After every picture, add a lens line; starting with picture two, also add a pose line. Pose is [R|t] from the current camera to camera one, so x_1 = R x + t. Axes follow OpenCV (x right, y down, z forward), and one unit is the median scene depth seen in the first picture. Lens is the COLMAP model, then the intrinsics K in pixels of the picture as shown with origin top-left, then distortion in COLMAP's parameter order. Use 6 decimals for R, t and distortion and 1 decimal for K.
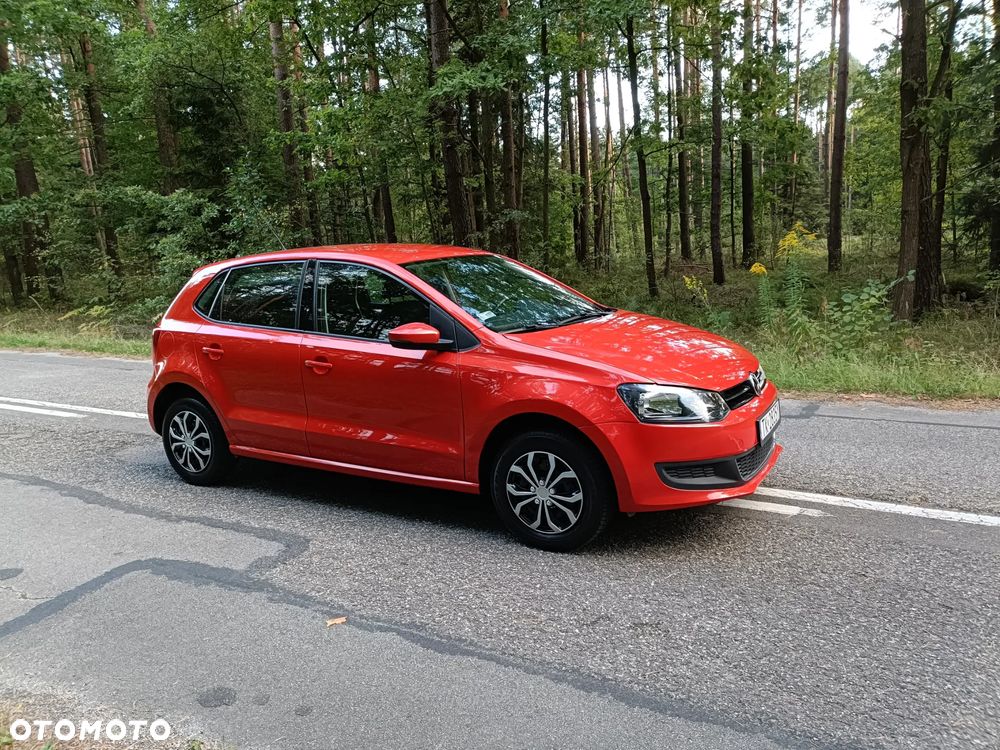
lens RADIAL K [[733.5, 0, 494.8], [0, 733.5, 369.3], [0, 0, 1]] dist [0.039623, -0.028249]
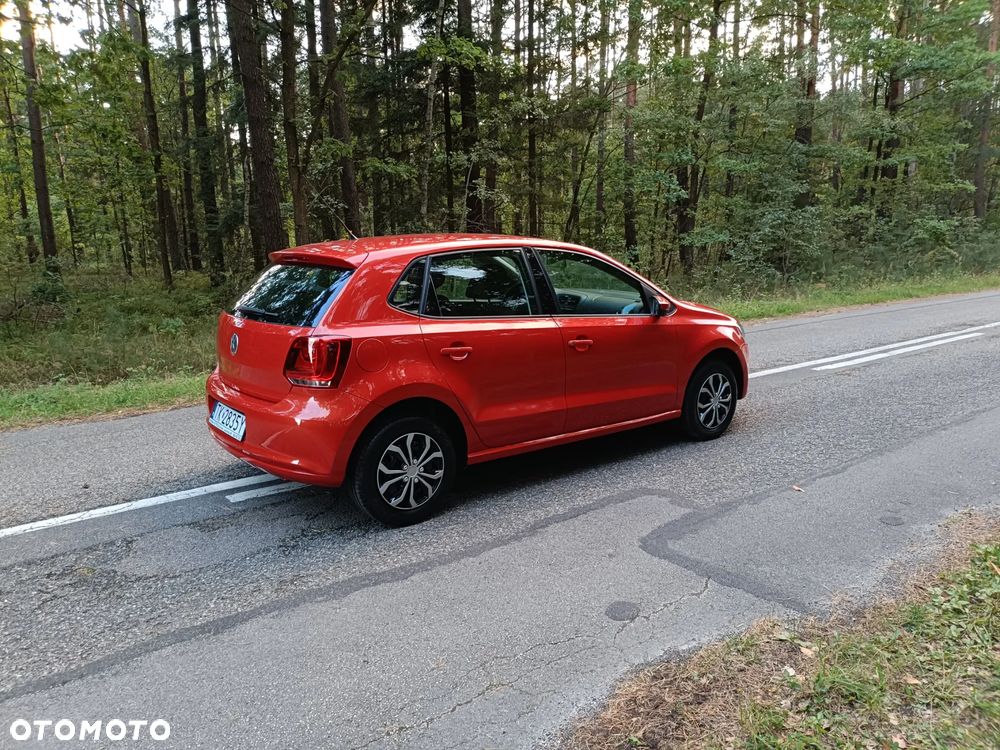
lens RADIAL K [[733.5, 0, 498.6], [0, 733.5, 381.3], [0, 0, 1]] dist [0.039623, -0.028249]
pose [[0.367487, -0.137279, 0.919841, -1.102447], [0.143199, 0.985604, 0.089884, -0.055171], [-0.918938, 0.098689, 0.381855, 0.606222]]
